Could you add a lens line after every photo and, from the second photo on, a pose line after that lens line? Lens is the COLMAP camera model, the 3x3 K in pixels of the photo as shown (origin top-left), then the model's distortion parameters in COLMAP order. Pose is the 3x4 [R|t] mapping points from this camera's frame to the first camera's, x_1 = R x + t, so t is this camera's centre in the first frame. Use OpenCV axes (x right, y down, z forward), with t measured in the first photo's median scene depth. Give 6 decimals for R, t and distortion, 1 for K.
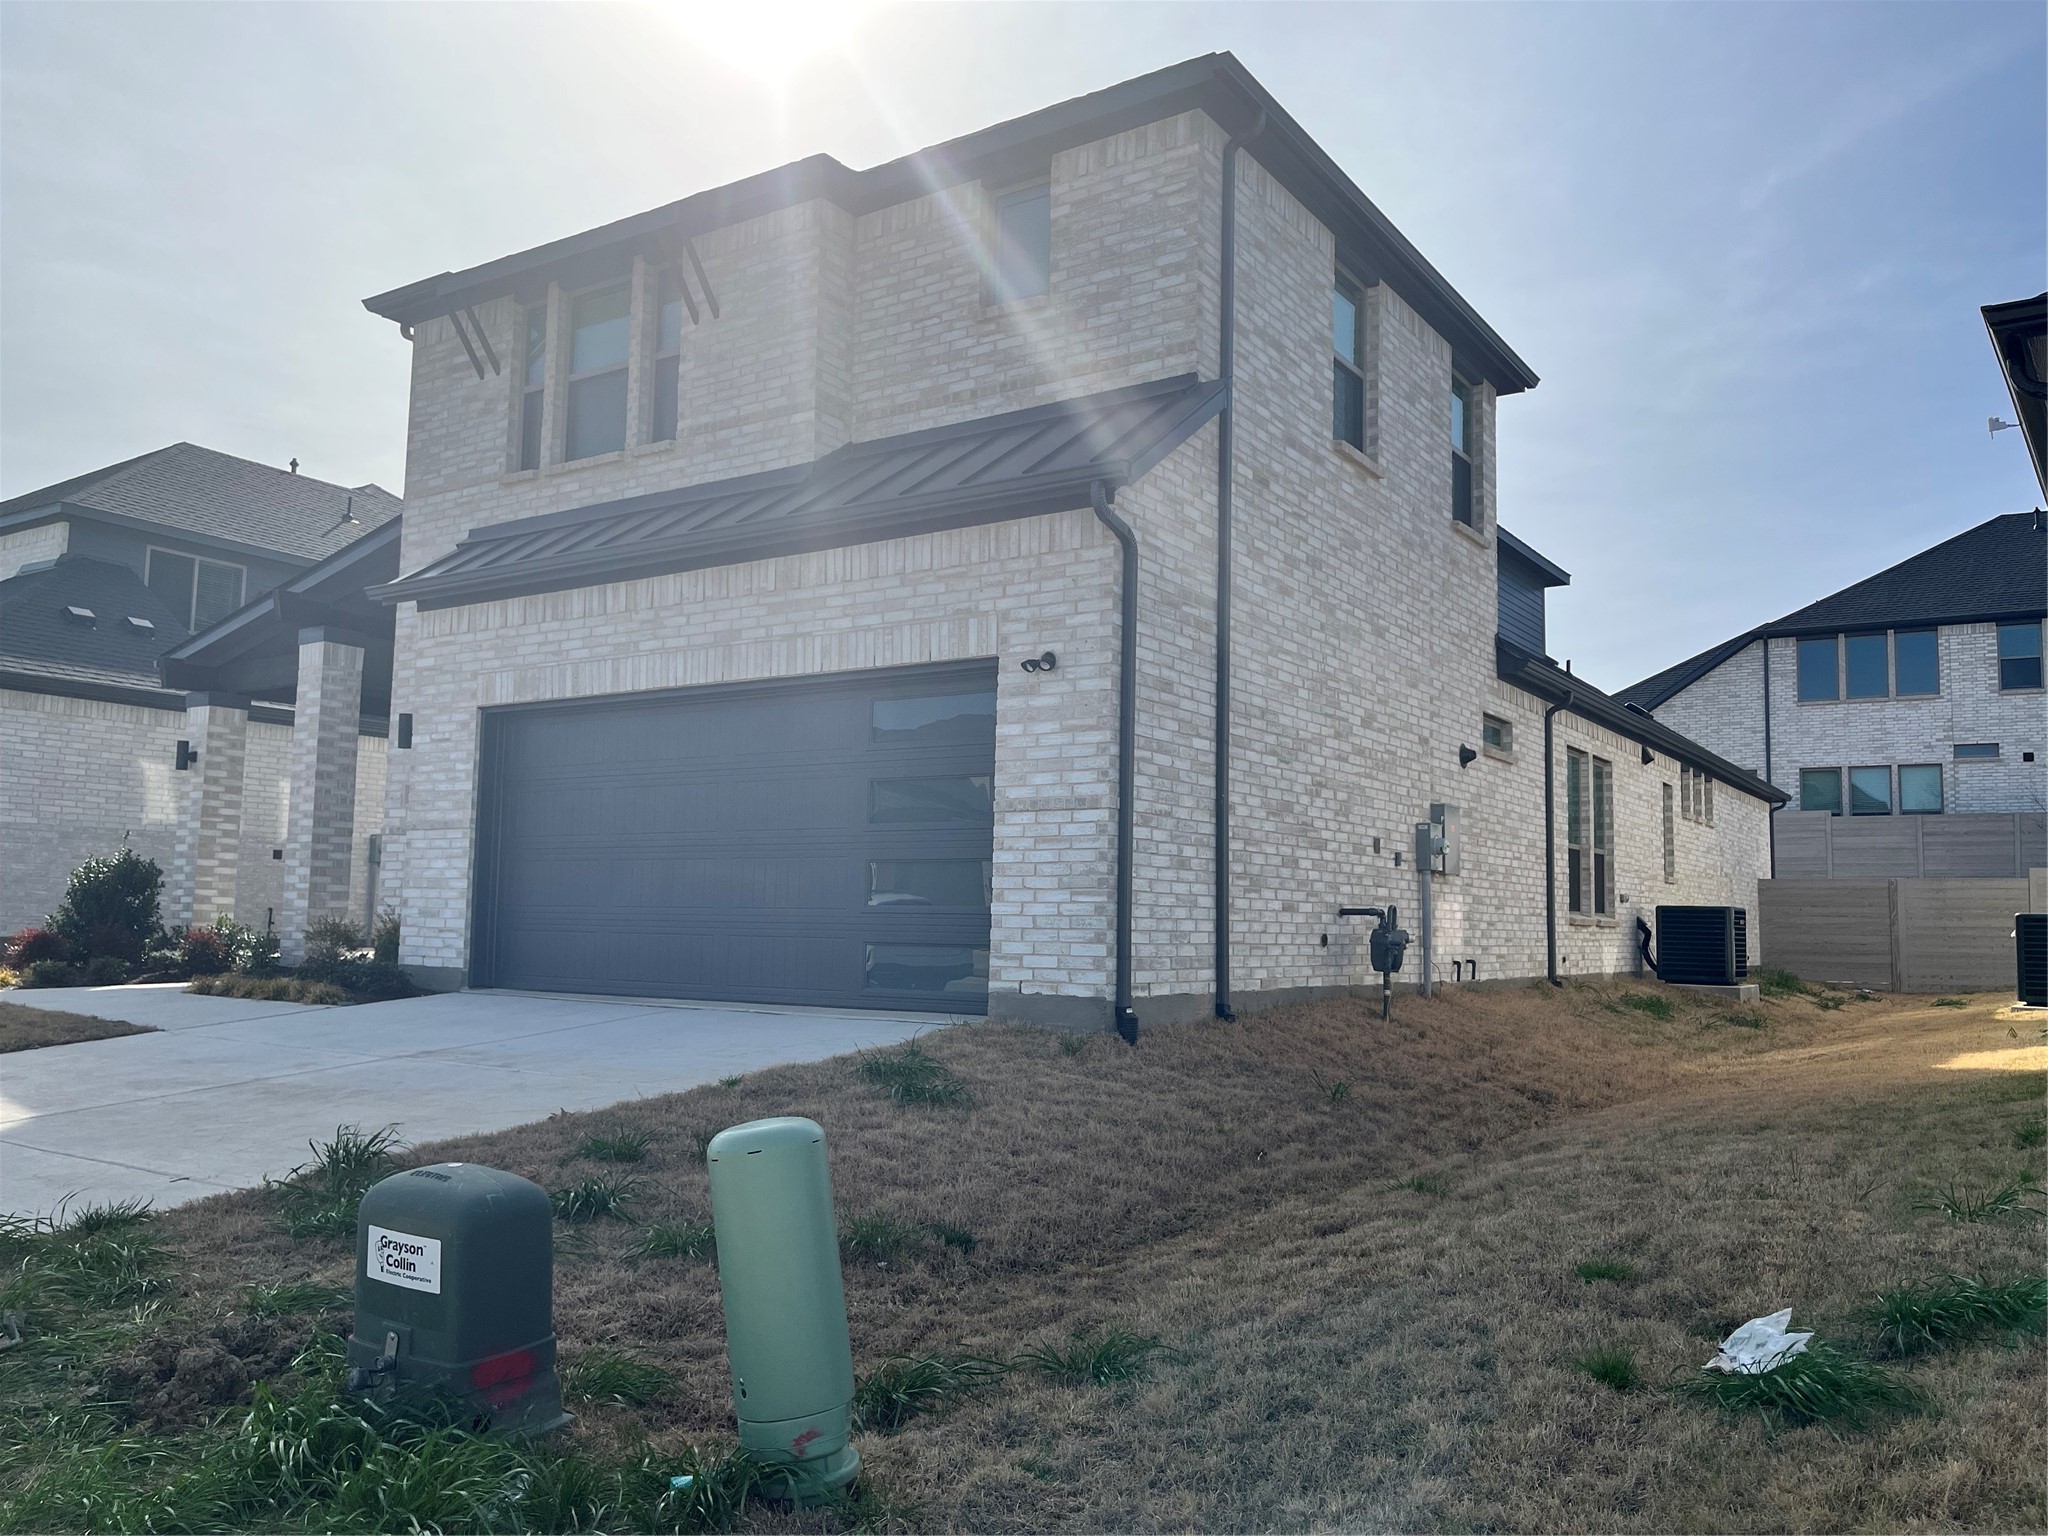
lens RADIAL K [[1563.0, 0, 1024.0], [0, 1563.0, 768.0], [0, 0, 1]] dist [0.079231, -0.257697]
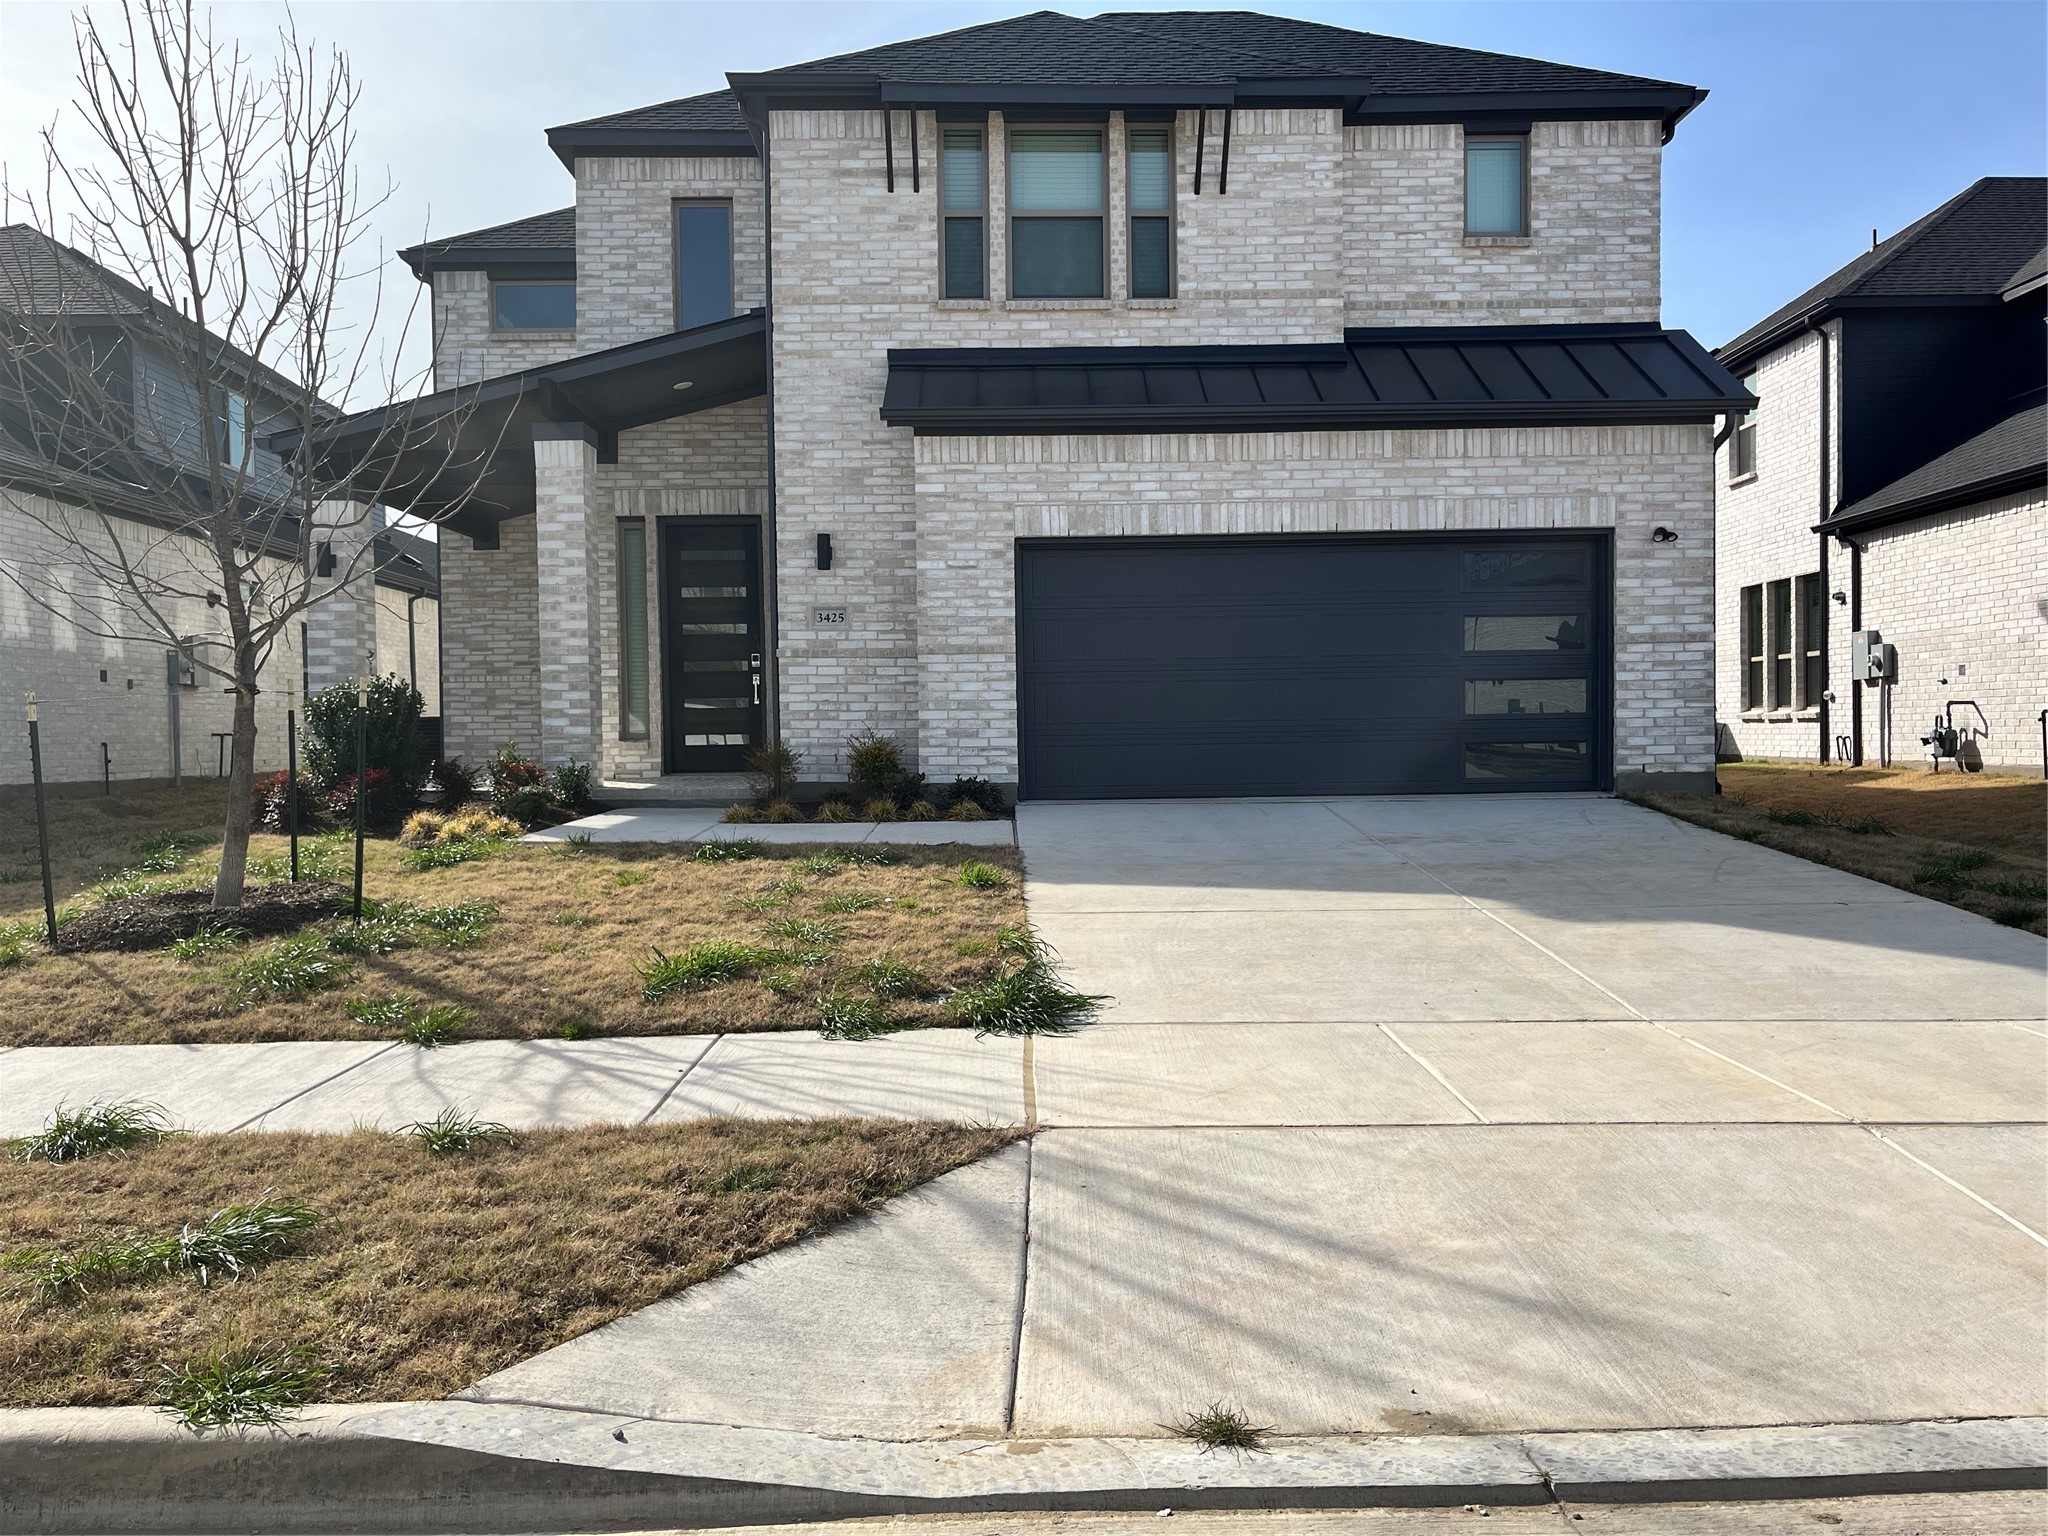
lens RADIAL K [[1542.2, 0, 1024.0], [0, 1542.2, 768.0], [0, 0, 1]] dist [0.074224, -0.126331]
pose [[0.815650, -0.043145, 0.576934, -1.061953], [-0.027433, 0.993209, 0.113059, -0.002636], [-0.577895, -0.108044, 0.808928, 0.160838]]
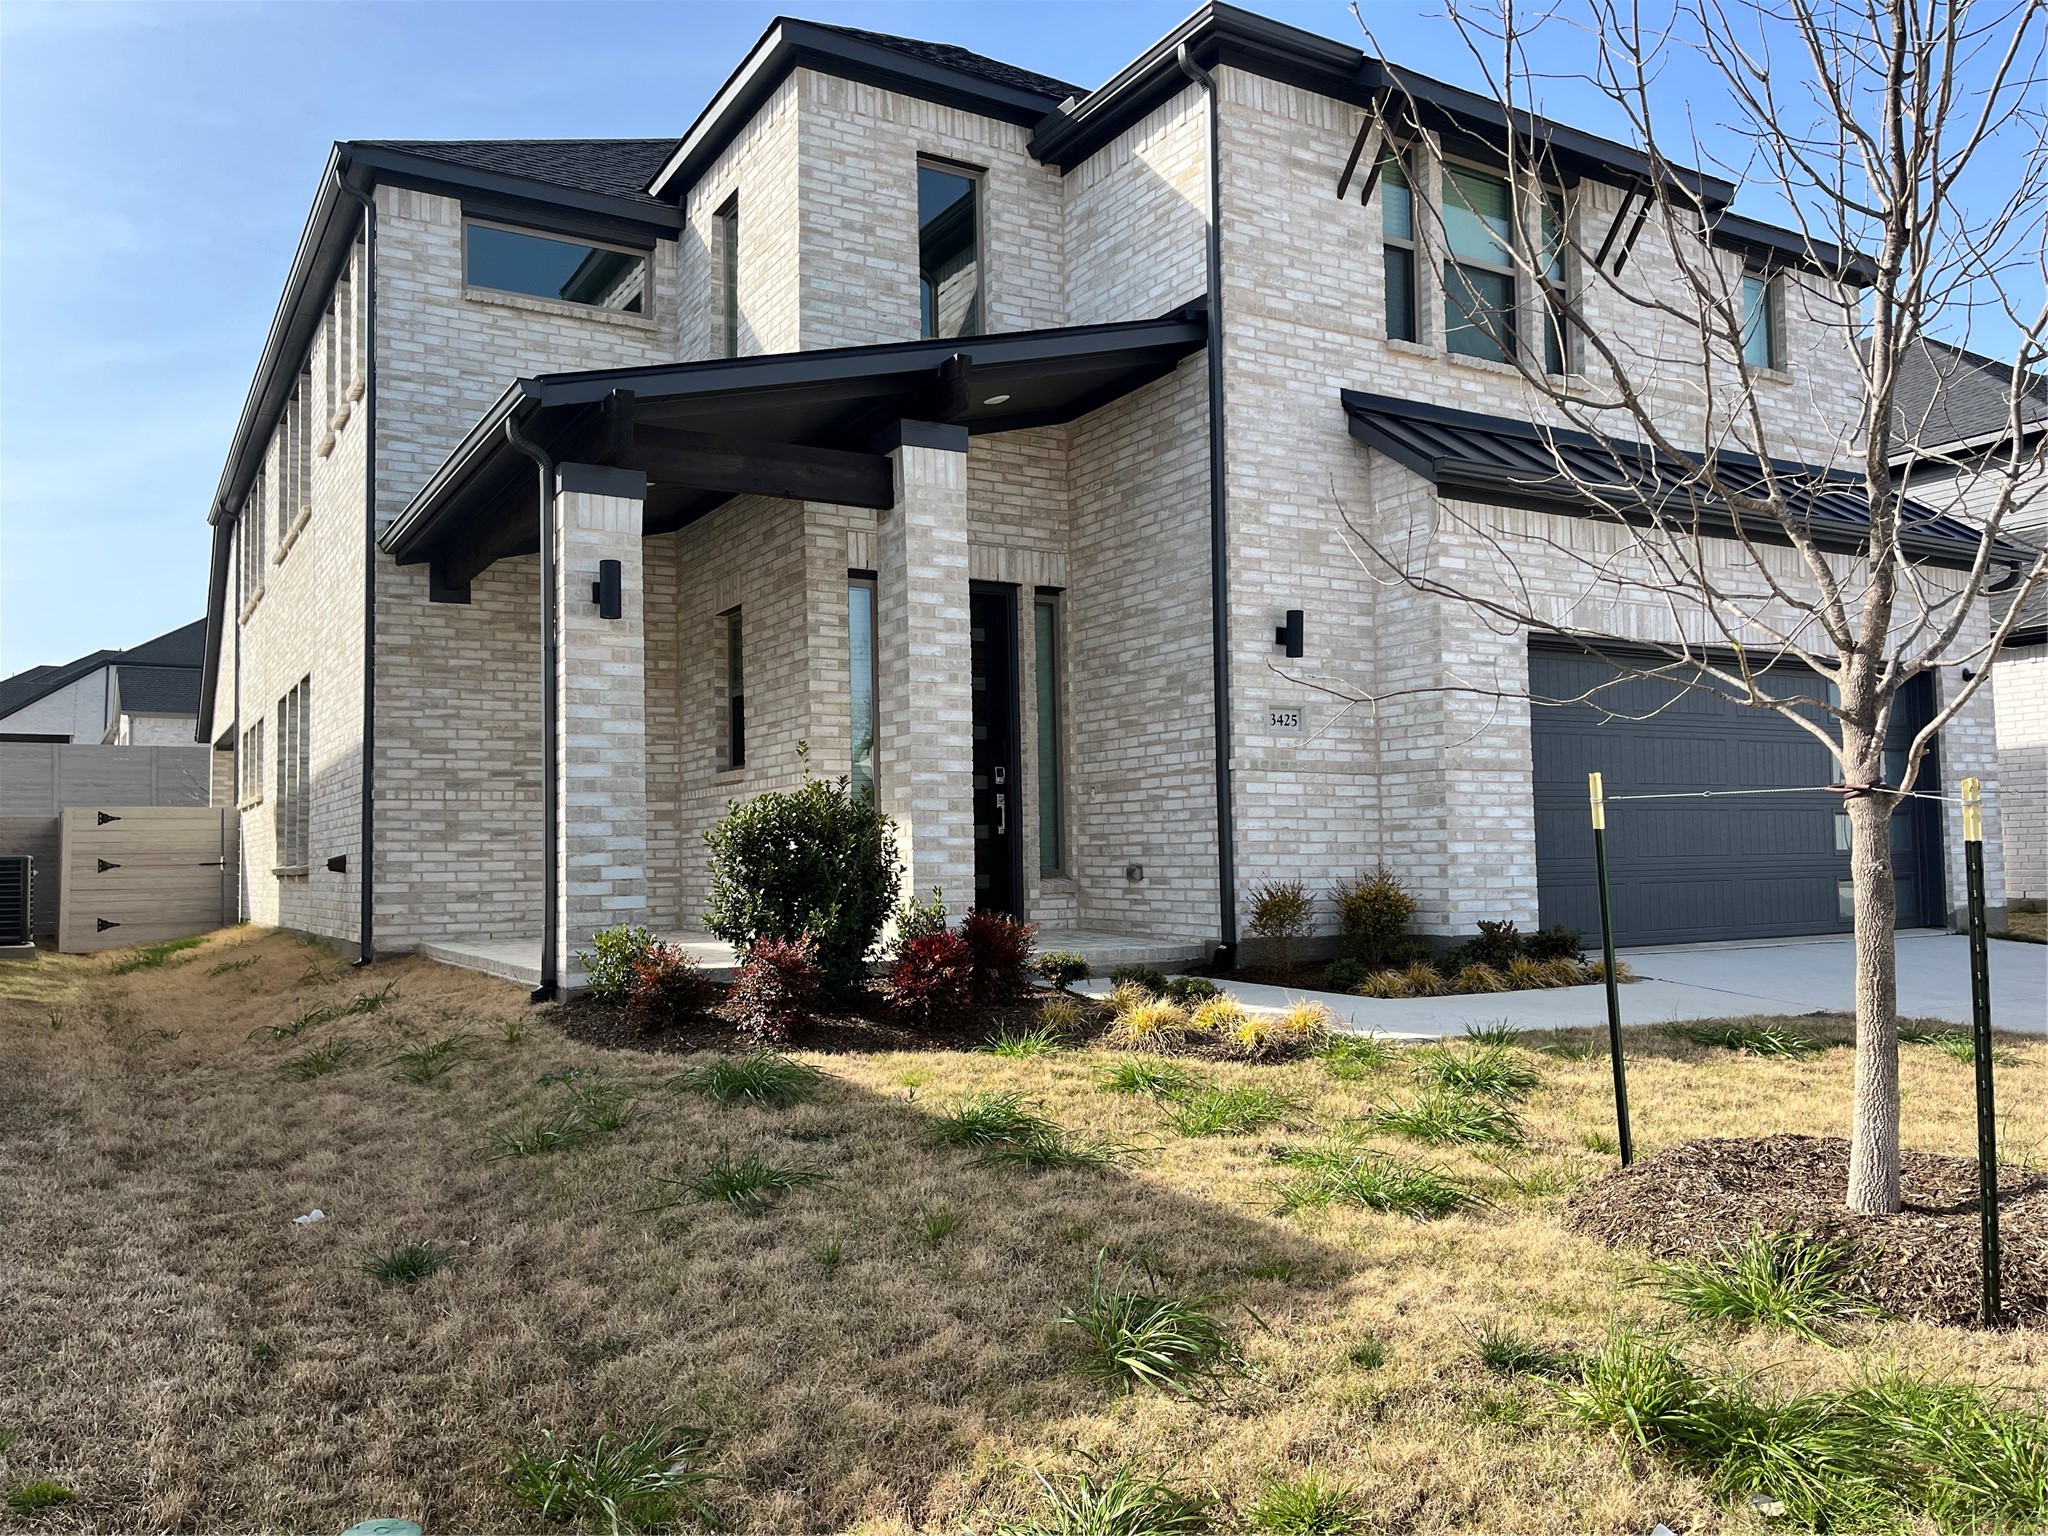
lens RADIAL K [[1542.2, 0, 1024.0], [0, 1542.2, 768.0], [0, 0, 1]] dist [0.074224, -0.126331]
pose [[0.415684, 0.026925, 0.909111, -1.387953], [-0.062151, 0.998066, -0.001141, 0.061180], [-0.907383, -0.056028, 0.416553, 1.000604]]
